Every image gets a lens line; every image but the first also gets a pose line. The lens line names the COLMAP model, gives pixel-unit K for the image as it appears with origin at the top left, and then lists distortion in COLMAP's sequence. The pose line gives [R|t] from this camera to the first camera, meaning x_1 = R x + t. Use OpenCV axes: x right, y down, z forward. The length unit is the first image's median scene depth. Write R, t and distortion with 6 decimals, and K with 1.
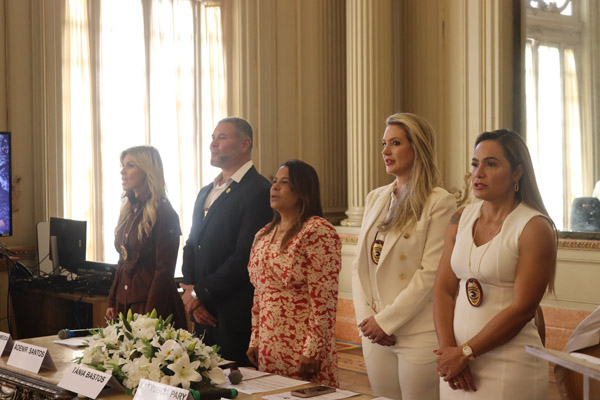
lens RADIAL K [[1009.5, 0, 304.7], [0, 1009.5, 196.9], [0, 0, 1]] dist [0.038329, 0.000000]
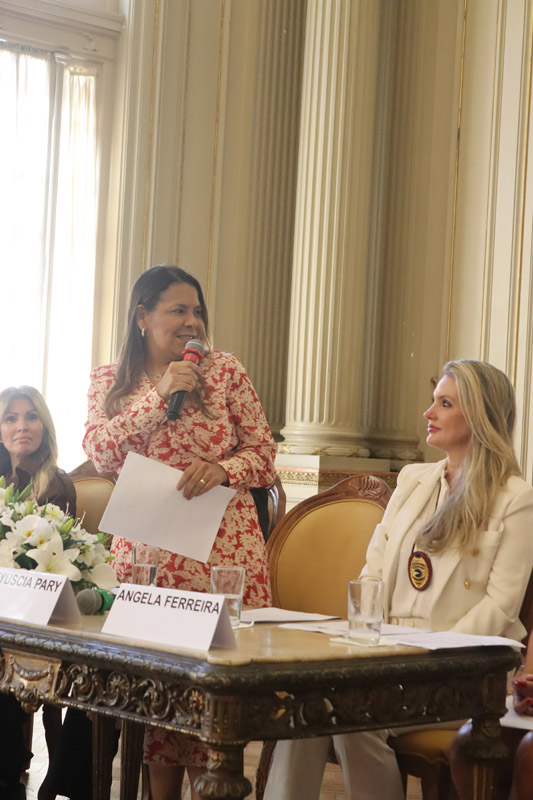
lens RADIAL K [[1709.1, 0, 269.7], [0, 1709.1, 404.2], [0, 0, 1]] dist [0.057590, 0.000000]
pose [[0.997003, 0.060737, 0.047915, -0.036234], [-0.058789, 0.997426, -0.041062, 0.093153], [-0.050286, 0.038122, 0.998007, -0.046069]]
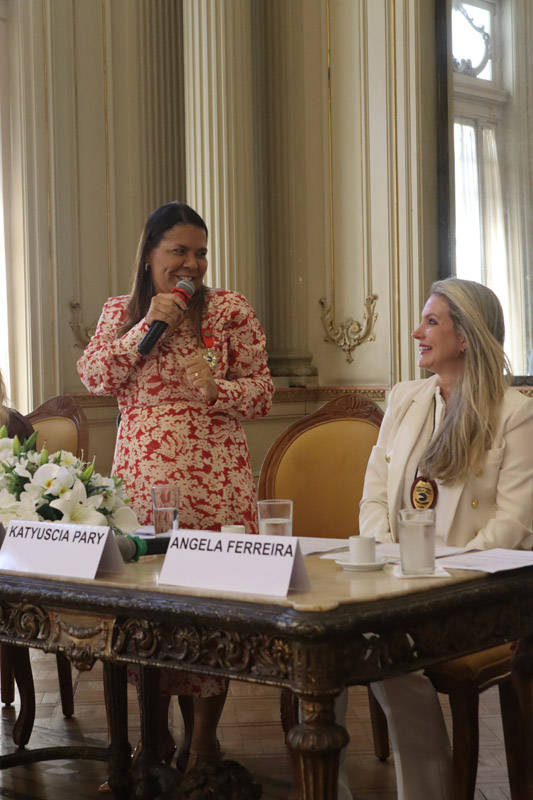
lens RADIAL K [[1485.7, 0, 266.7], [0, 1485.7, 397.0], [0, 0, 1]] dist [0.028836, 0.000000]
pose [[0.988704, -0.016668, 0.148949, -0.116527], [0.016487, 0.999861, 0.002447, 0.087360], [-0.148969, 0.000037, 0.988842, 0.091841]]
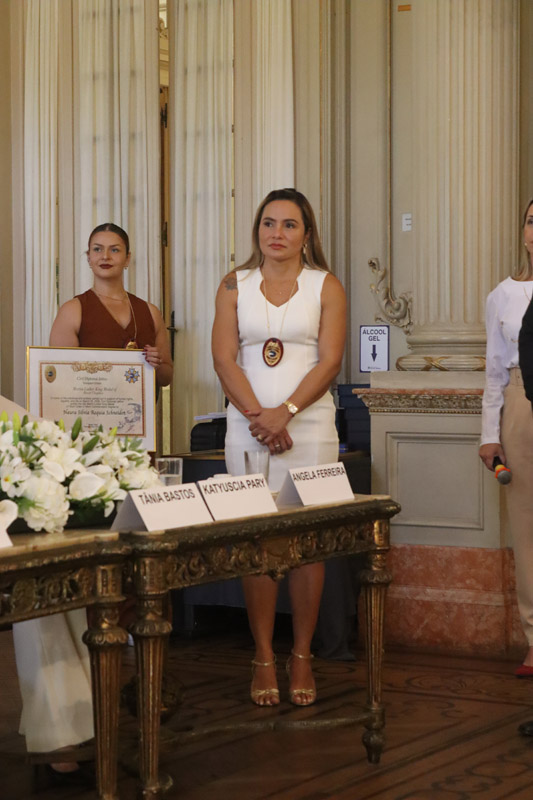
lens RADIAL K [[1937.2, 0, 269.2], [0, 1937.2, 401.8], [0, 0, 1]] dist [0.142759, 0.000000]
pose [[-0.373956, -0.011000, 0.927381, -1.212059], [0.007670, 0.999859, 0.014952, 0.077617], [-0.927415, 0.012704, -0.373819, 1.192074]]
